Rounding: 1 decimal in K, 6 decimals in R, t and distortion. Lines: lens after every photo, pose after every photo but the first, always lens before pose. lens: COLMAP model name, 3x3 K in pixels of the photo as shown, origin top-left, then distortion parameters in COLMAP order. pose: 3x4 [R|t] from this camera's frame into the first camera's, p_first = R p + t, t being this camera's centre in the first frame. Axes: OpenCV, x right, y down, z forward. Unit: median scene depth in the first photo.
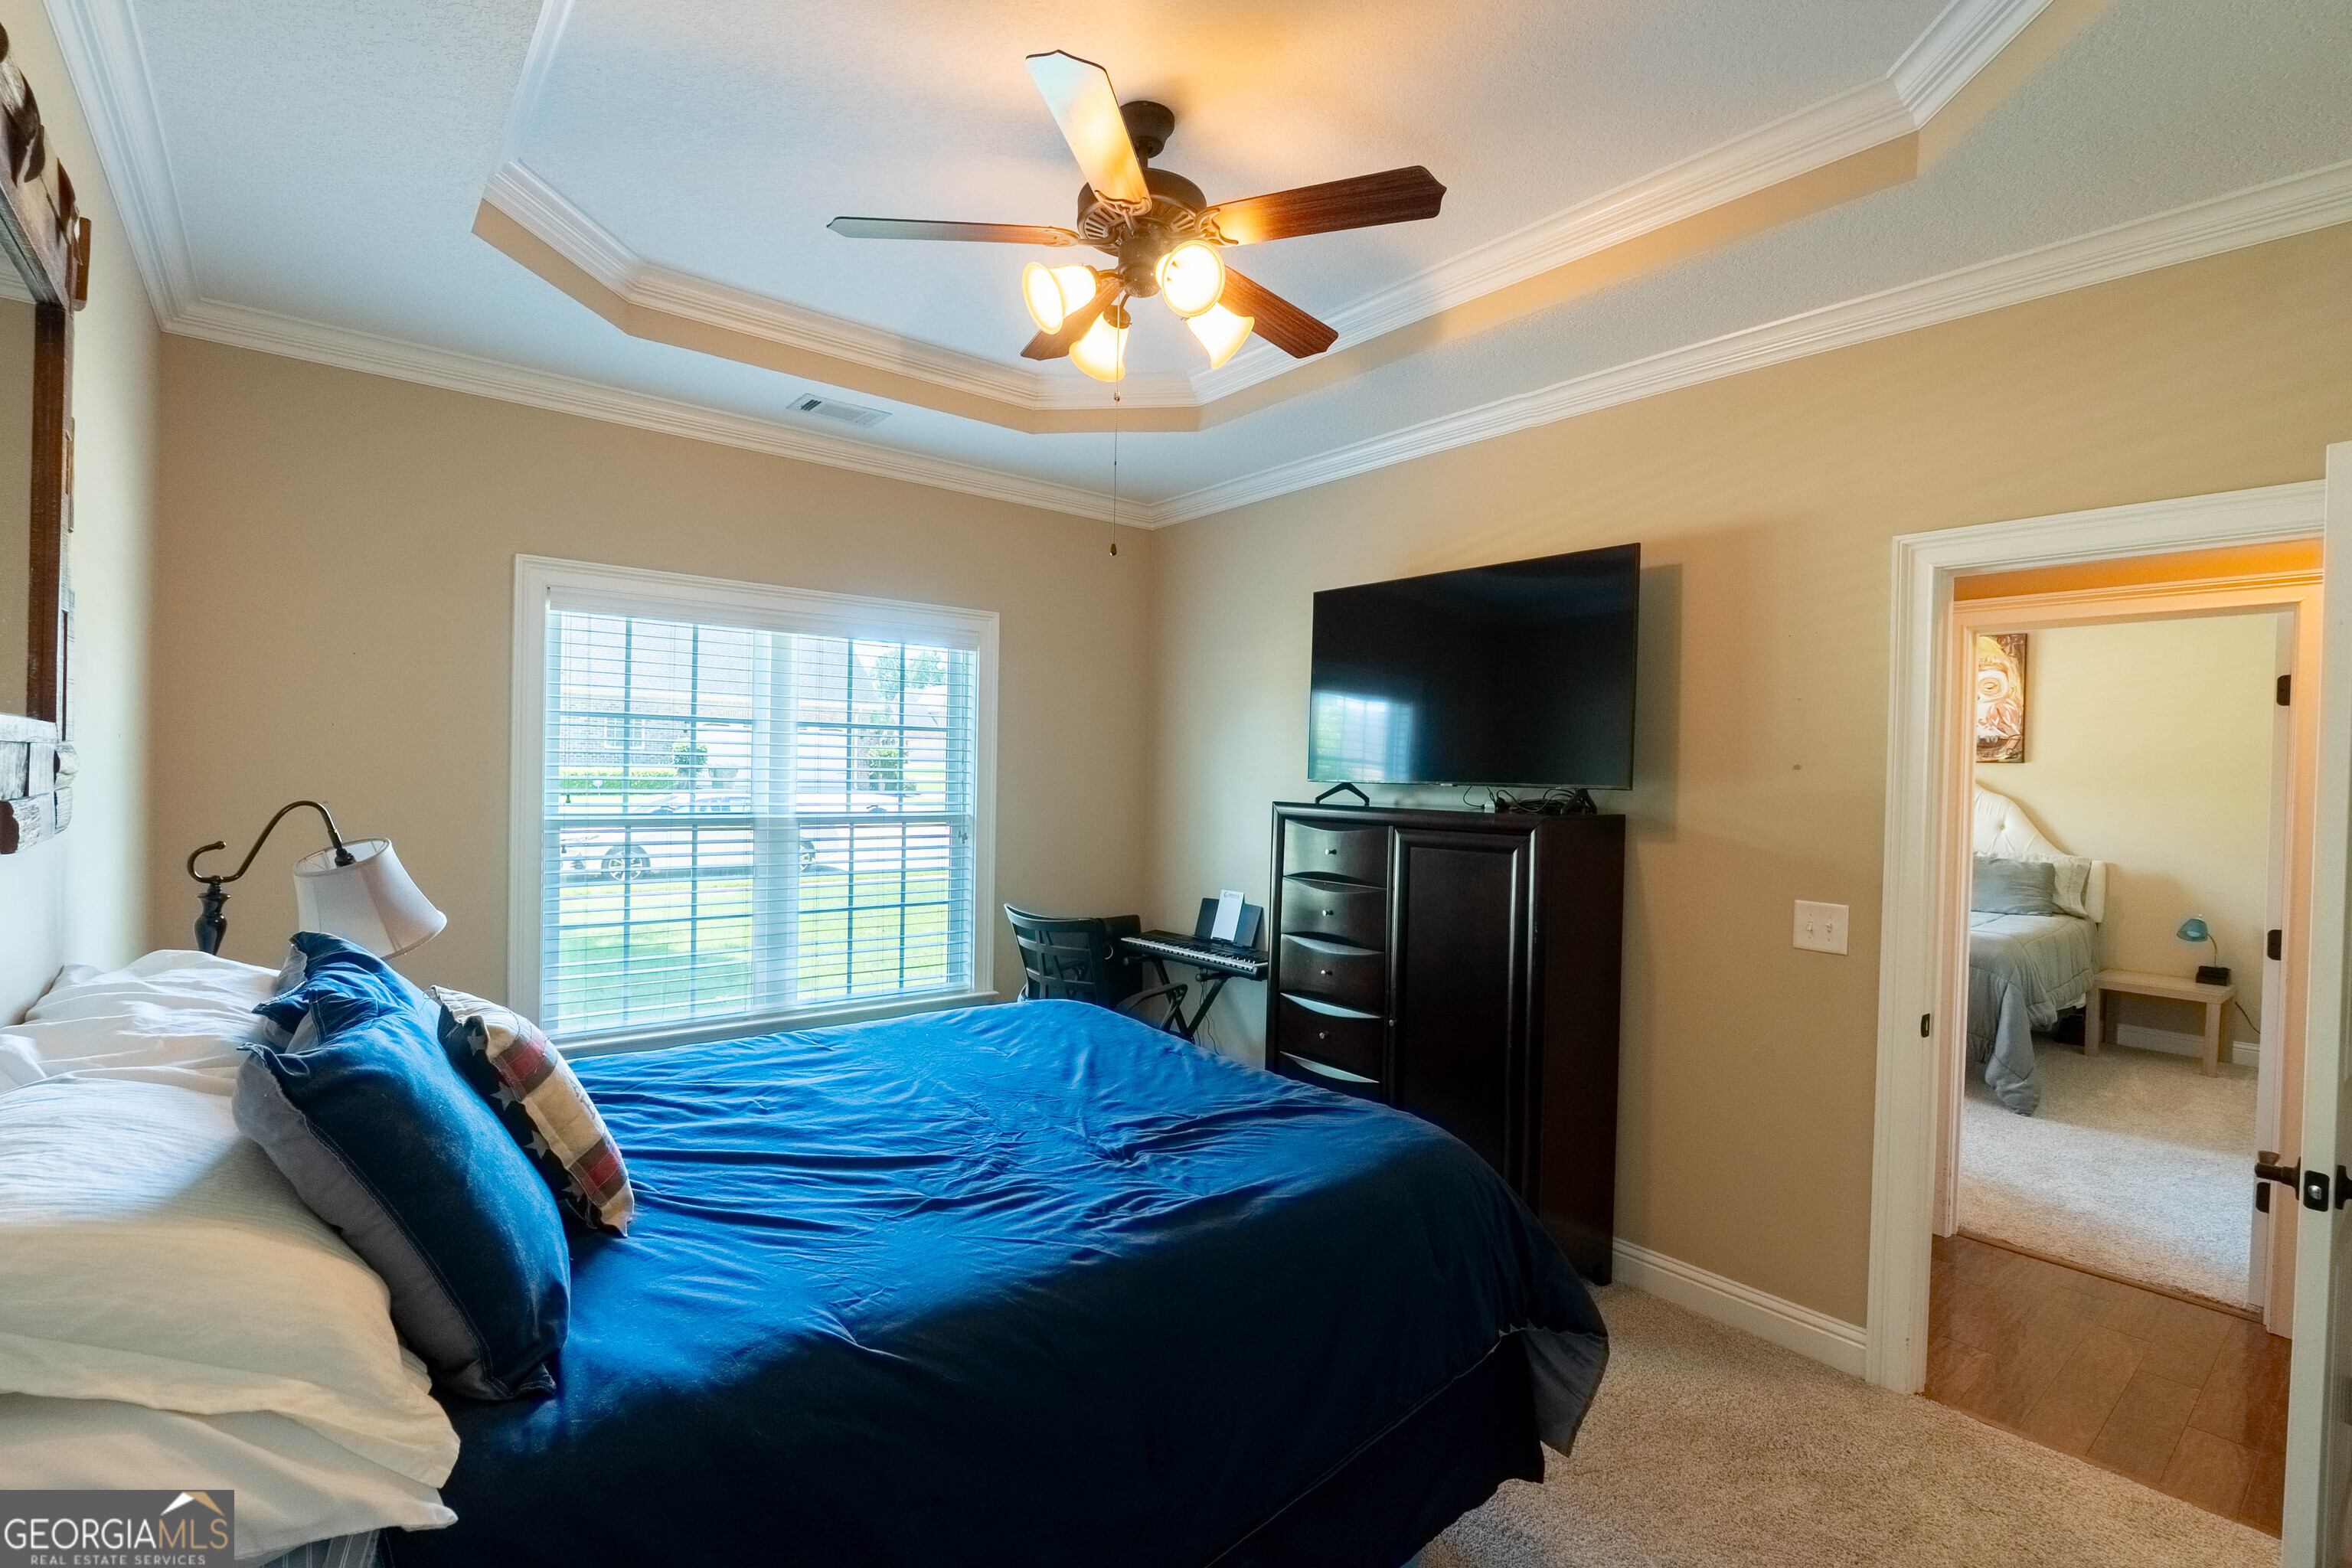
lens RADIAL K [[1094.8, 0, 1178.9], [0, 1094.8, 787.0], [0, 0, 1]] dist [-0.003714, -0.001230]
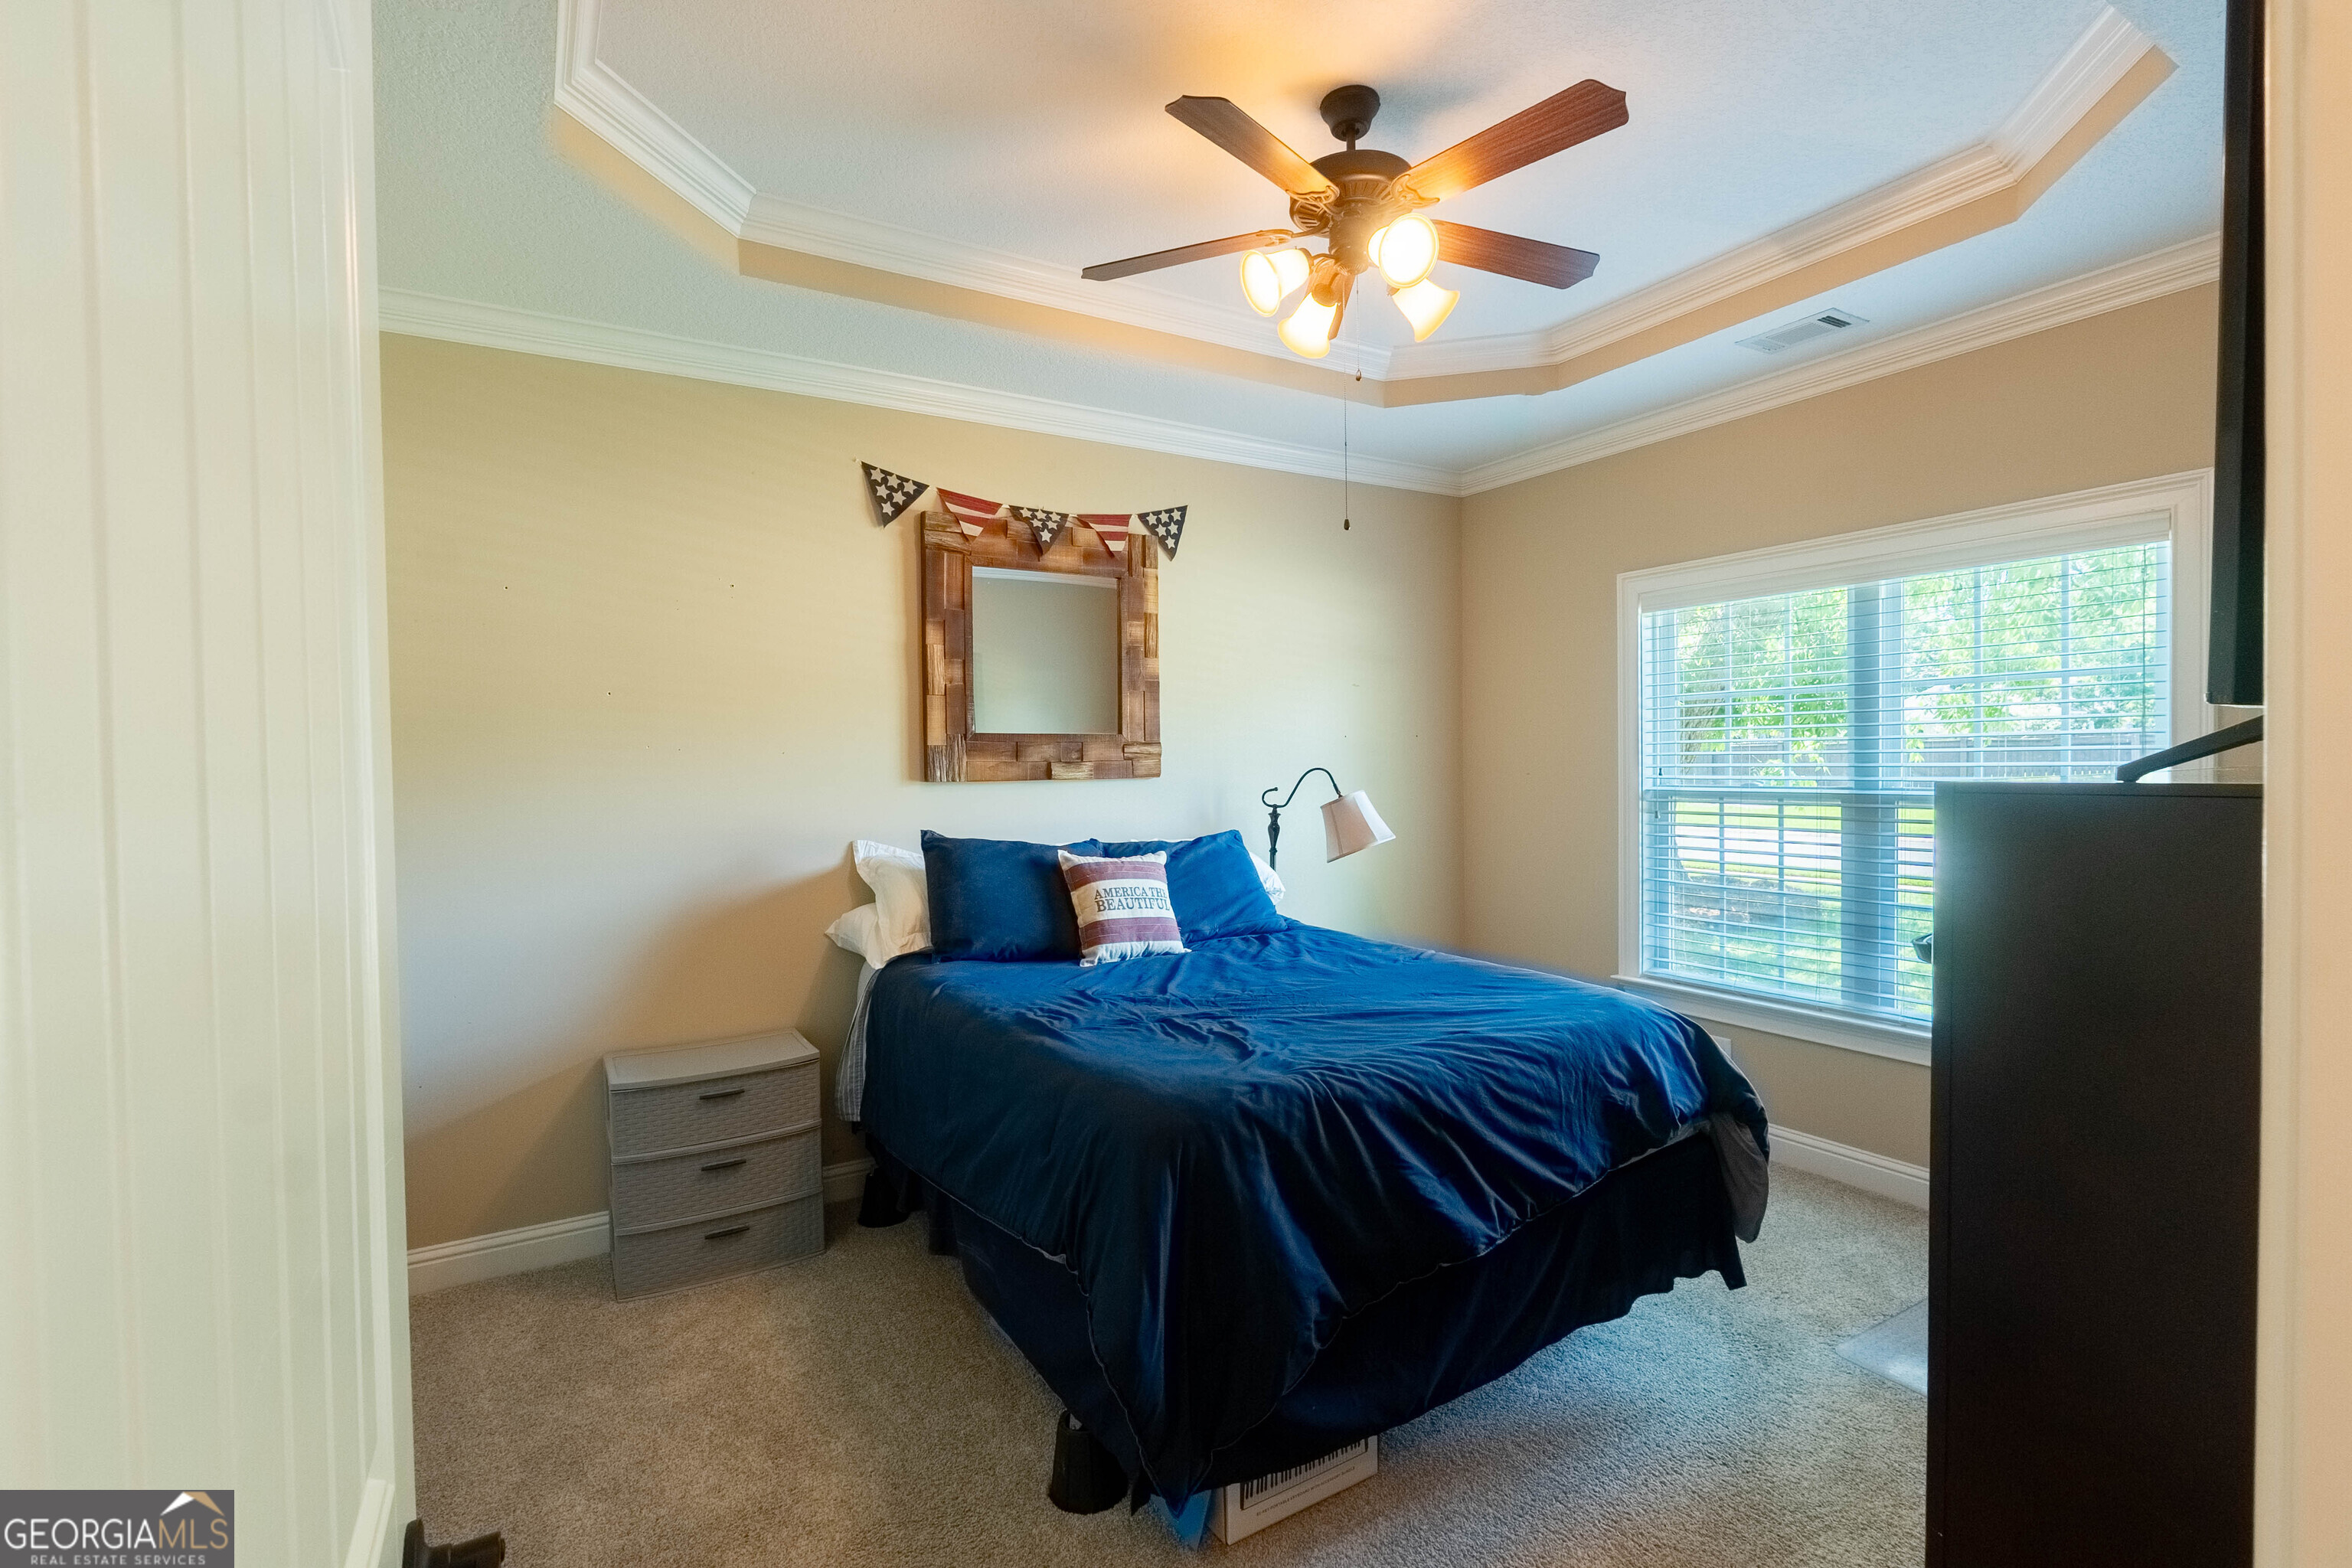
lens RADIAL K [[1094.8, 0, 1178.9], [0, 1094.8, 787.0], [0, 0, 1]] dist [-0.003714, -0.001230]
pose [[-0.167335, 0.007163, -0.985874, 0.698743], [-0.004002, 0.999960, 0.007944, 0.020588], [0.985892, 0.005275, -0.167299, 0.702407]]
